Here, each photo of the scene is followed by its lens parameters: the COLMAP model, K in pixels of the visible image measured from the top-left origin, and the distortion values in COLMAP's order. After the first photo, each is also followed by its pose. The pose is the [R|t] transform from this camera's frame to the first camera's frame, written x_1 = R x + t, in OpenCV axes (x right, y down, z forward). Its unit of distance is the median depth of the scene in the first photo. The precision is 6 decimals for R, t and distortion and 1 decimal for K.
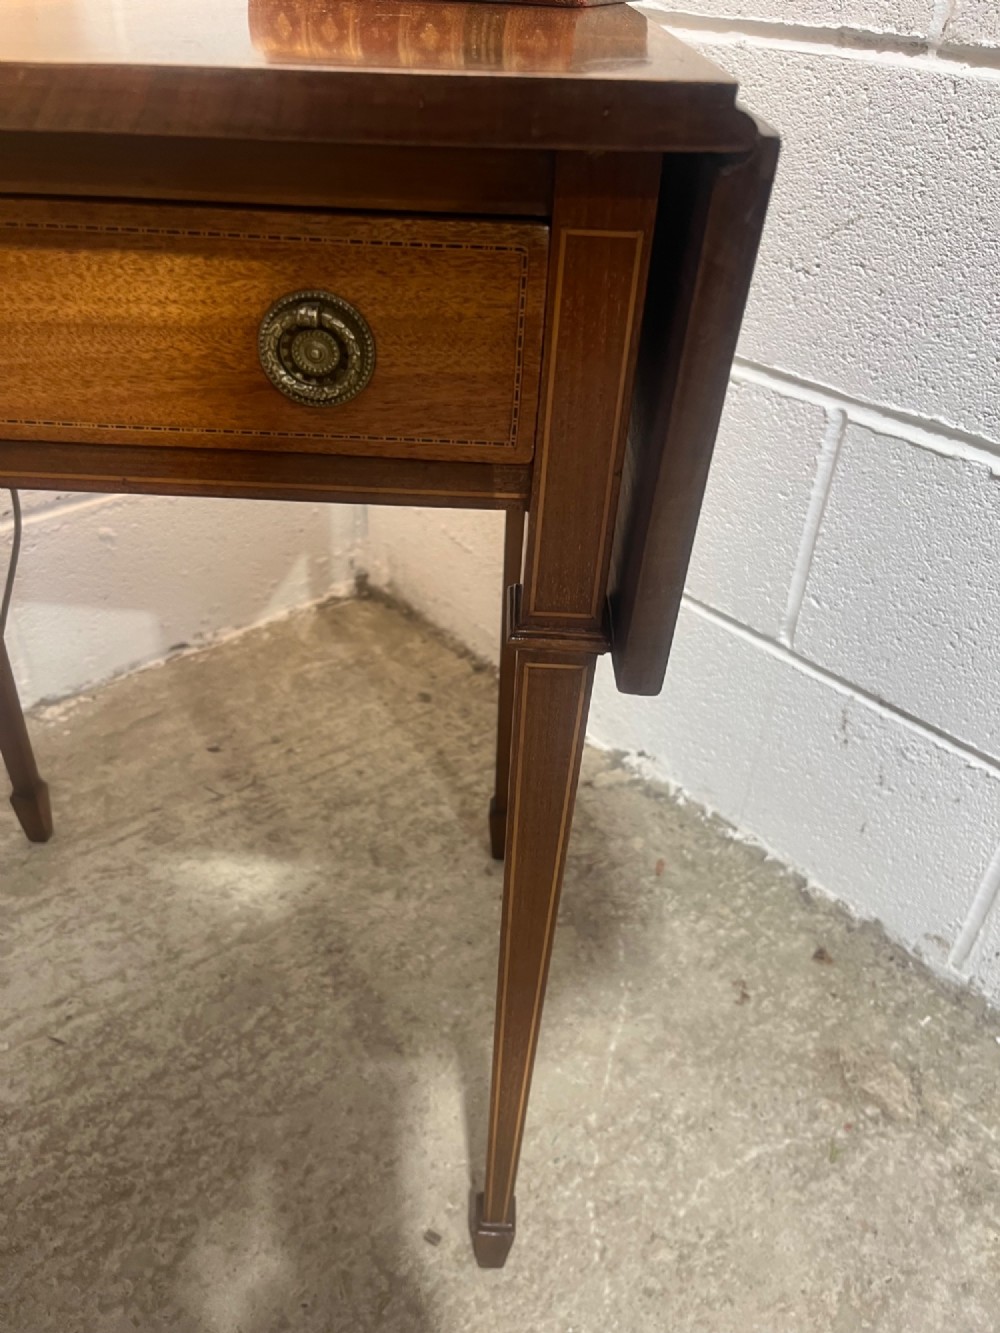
lens RADIAL K [[1022.4, 0, 493.5], [0, 1022.4, 657.2], [0, 0, 1]] dist [0.054912, -0.091641]
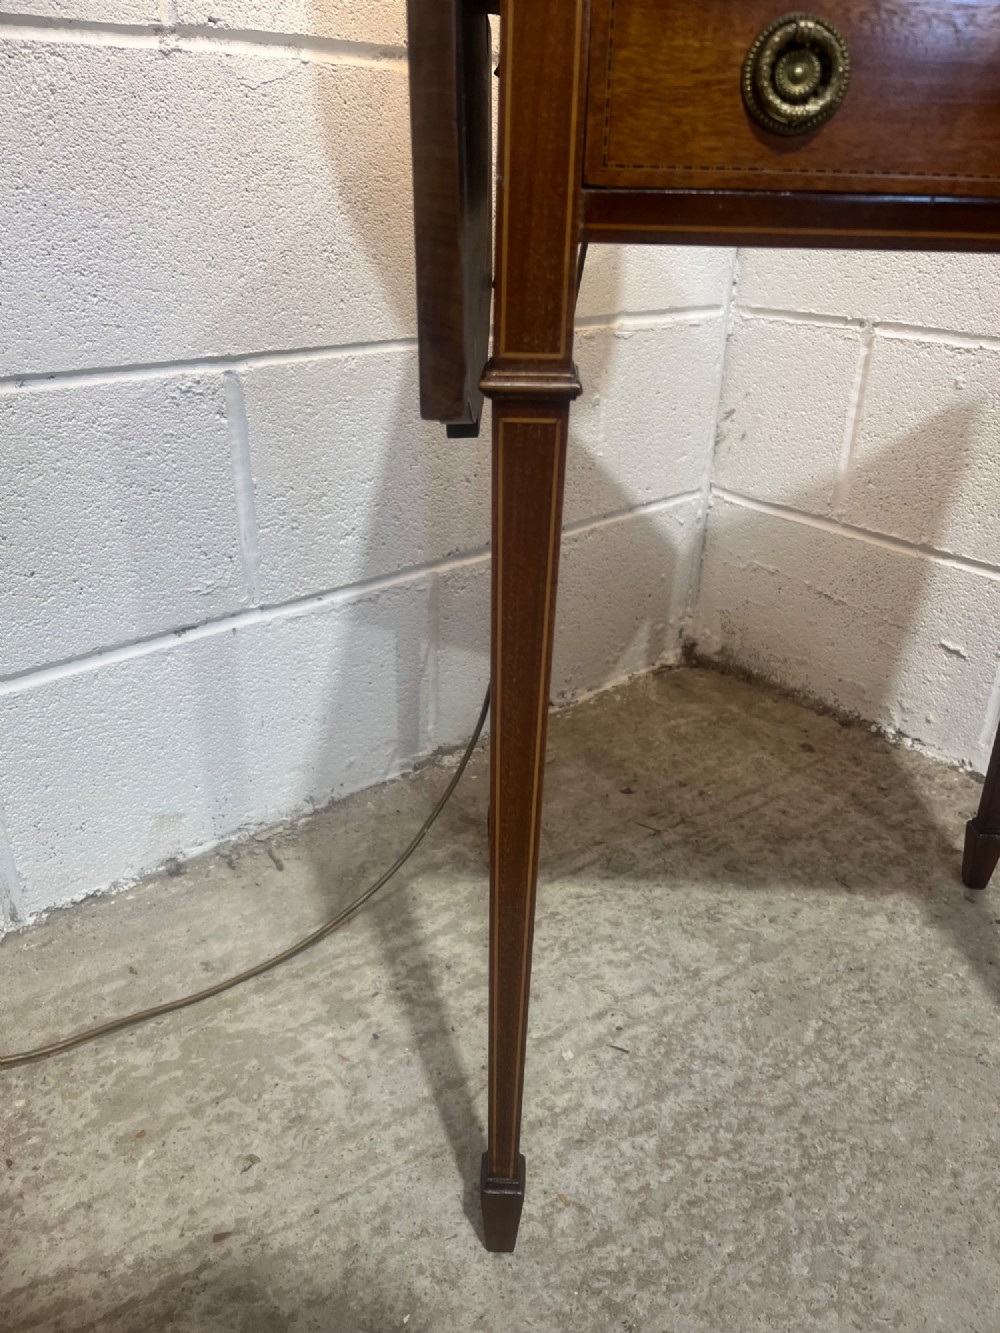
lens RADIAL K [[1018.2, 0, 484.7], [0, 1018.2, 659.0], [0, 0, 1]] dist [0.038480, -0.076221]
pose [[0.999743, -0.012555, -0.018879, -0.504431], [0.009100, 0.984874, -0.173031, 0.172201], [0.020766, 0.172815, 0.984735, 0.009456]]
